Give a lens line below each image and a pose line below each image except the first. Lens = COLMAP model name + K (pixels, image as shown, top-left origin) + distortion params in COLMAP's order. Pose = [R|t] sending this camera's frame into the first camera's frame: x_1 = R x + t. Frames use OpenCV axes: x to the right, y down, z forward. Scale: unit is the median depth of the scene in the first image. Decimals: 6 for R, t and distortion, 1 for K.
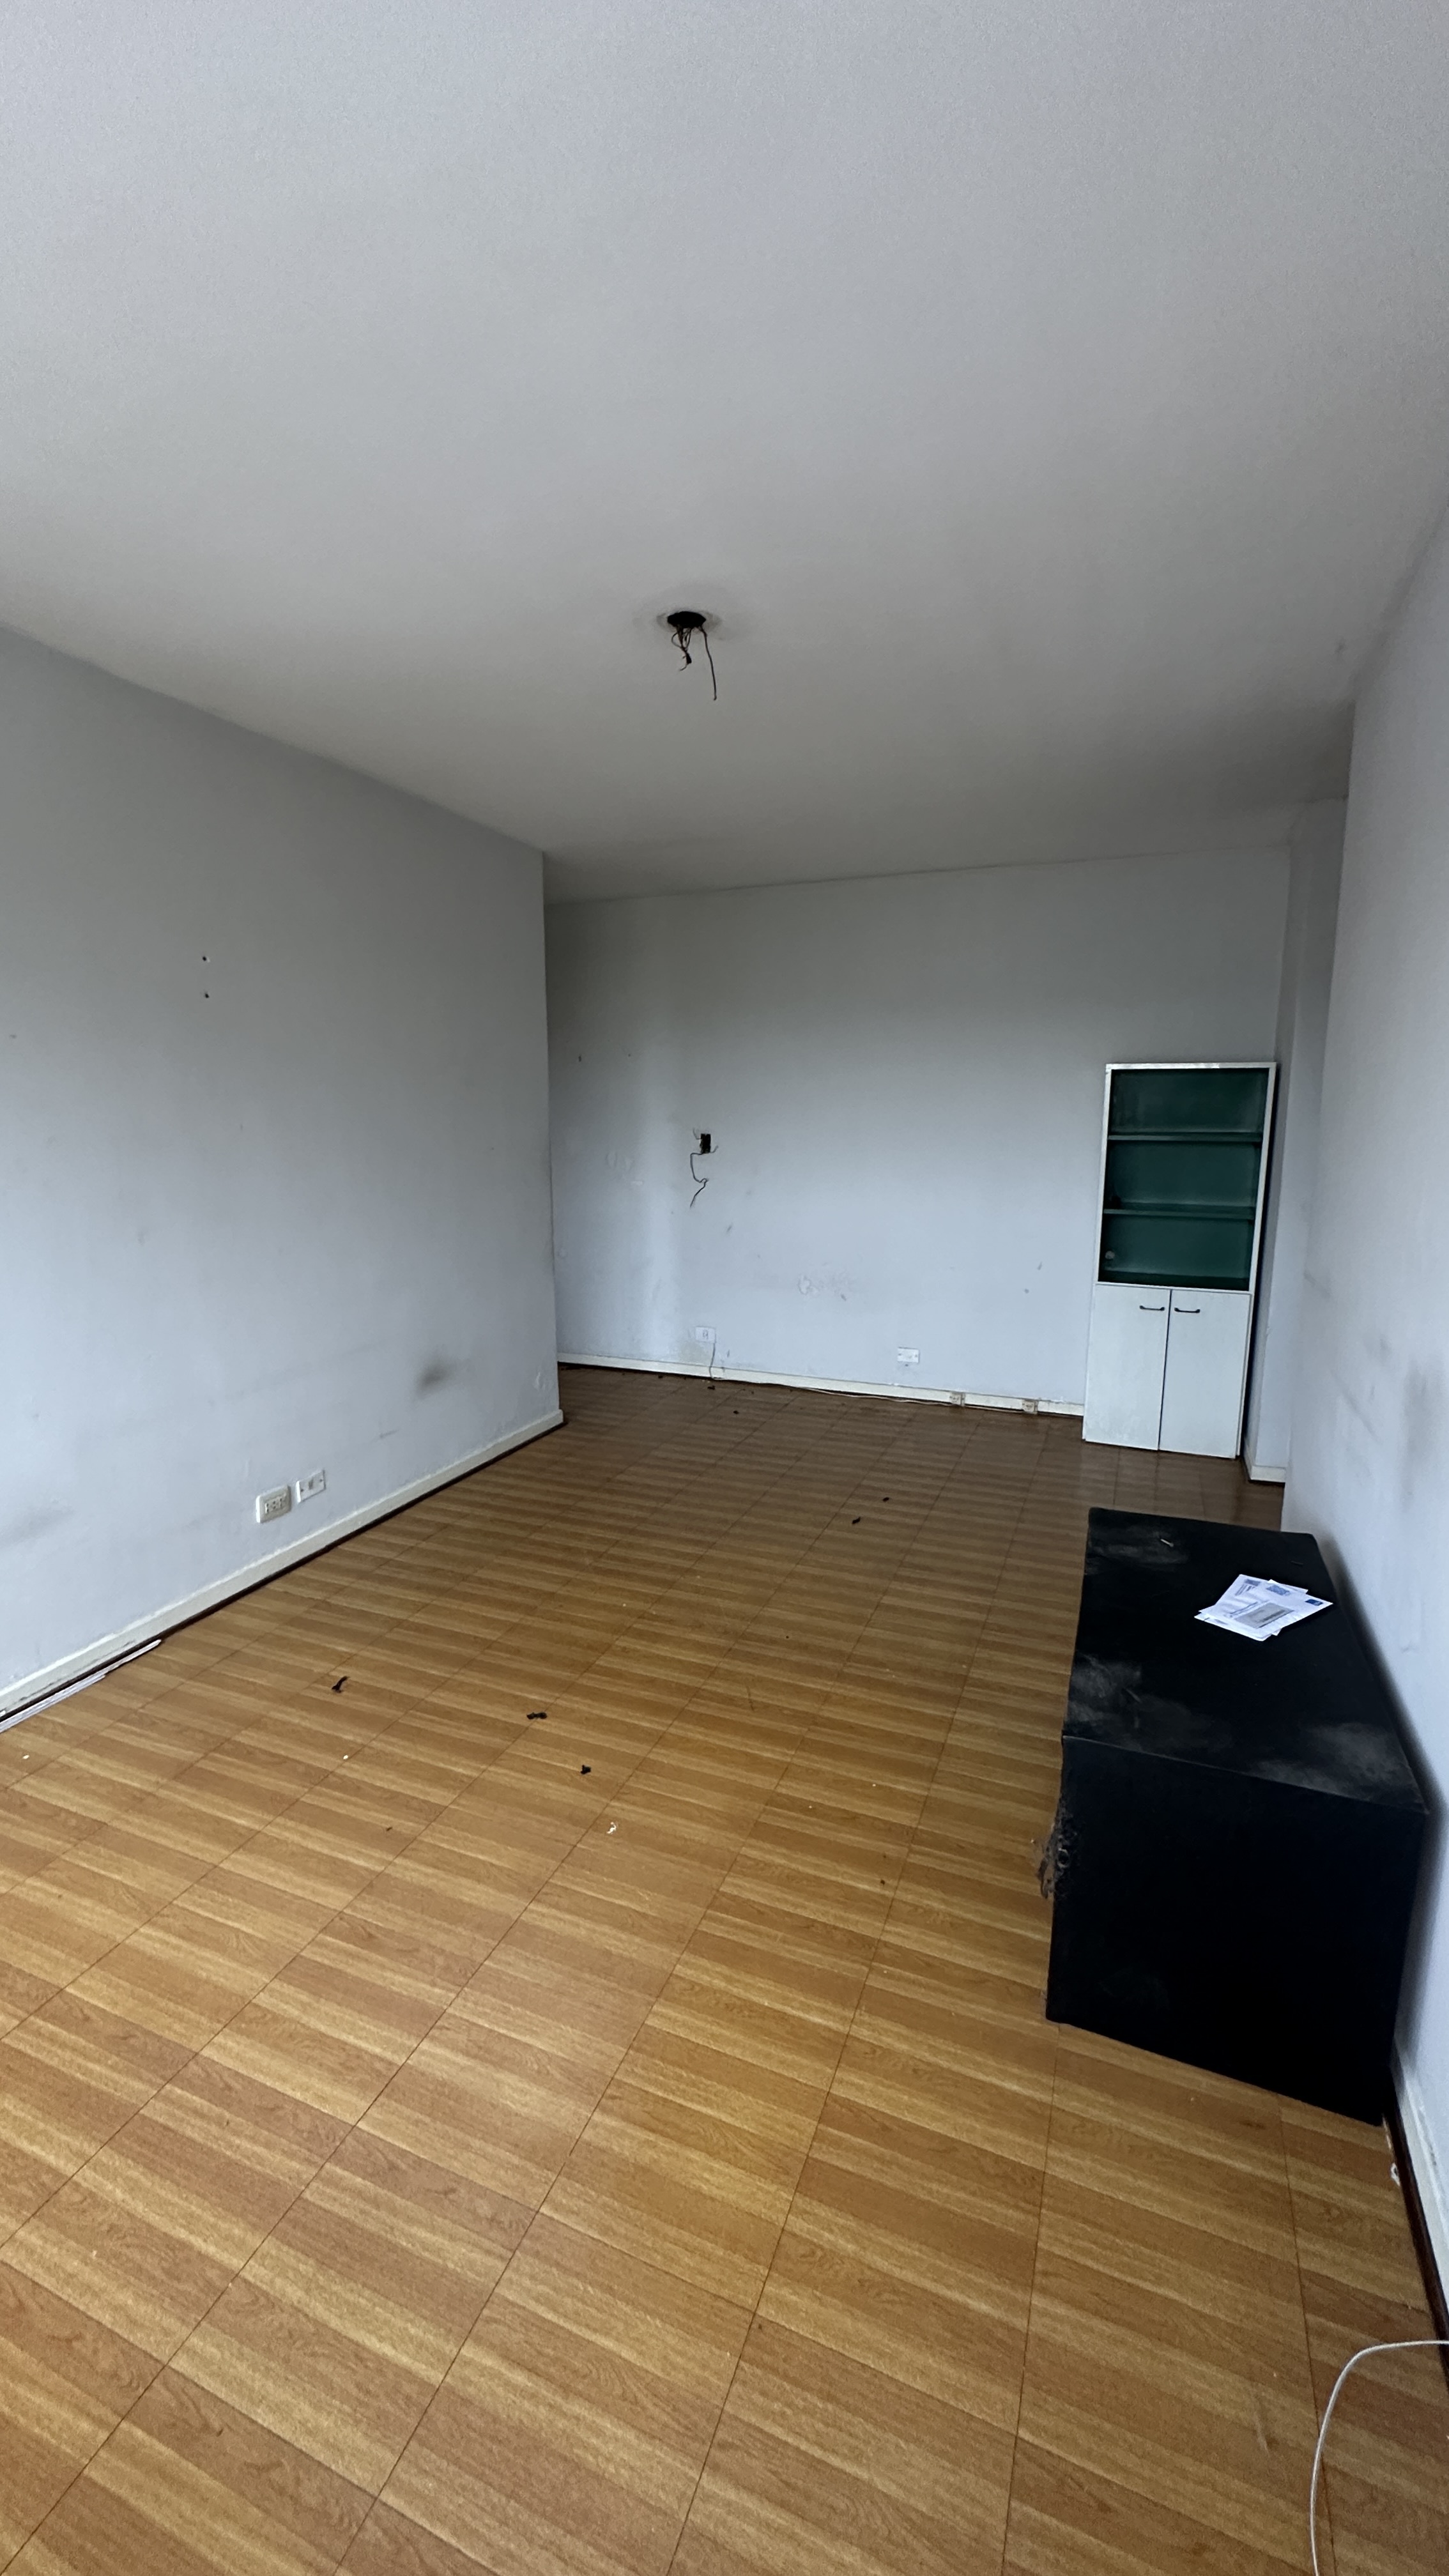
lens RADIAL K [[1029.4, 0, 721.7], [0, 1029.4, 1287.6], [0, 0, 1]] dist [-0.001737, 0.000053]
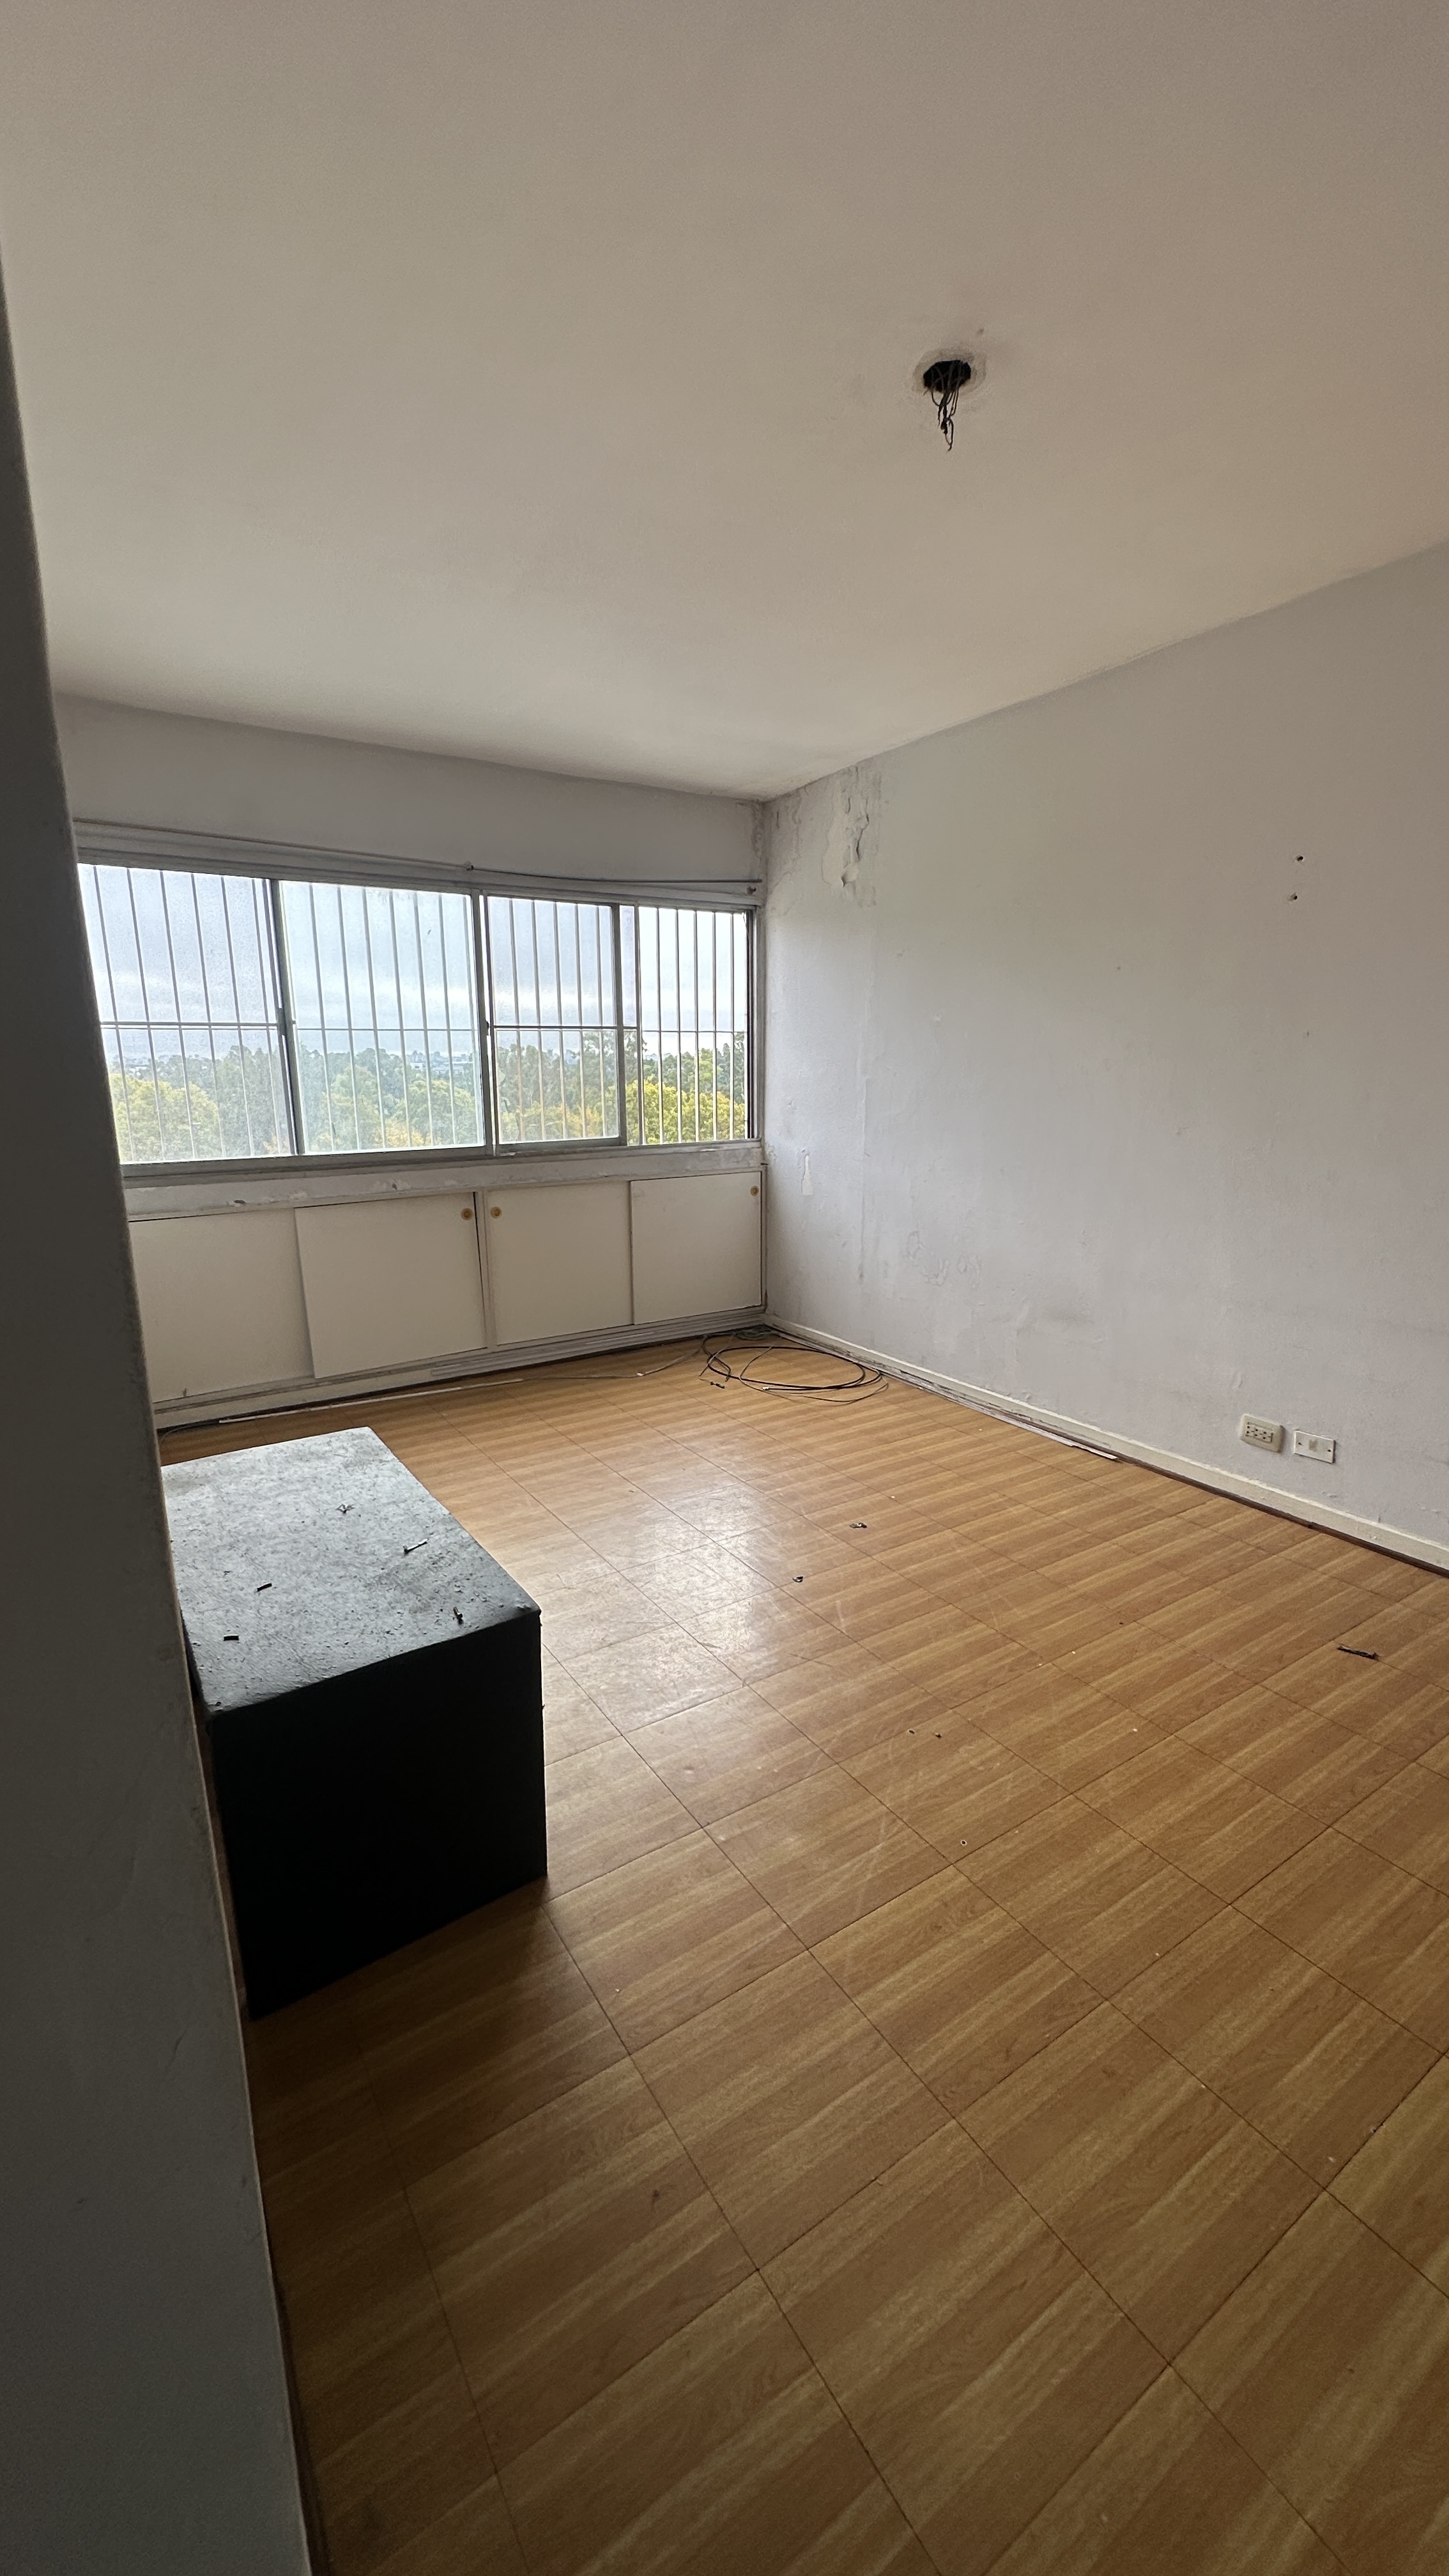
lens RADIAL K [[1029.4, 0, 721.7], [0, 1029.4, 1287.6], [0, 0, 1]] dist [-0.001737, 0.000053]
pose [[-0.556287, 0.180239, -0.811208, 0.624577], [-0.144345, 0.940396, 0.307928, -0.144360], [0.818358, 0.288390, -0.497114, 1.091131]]
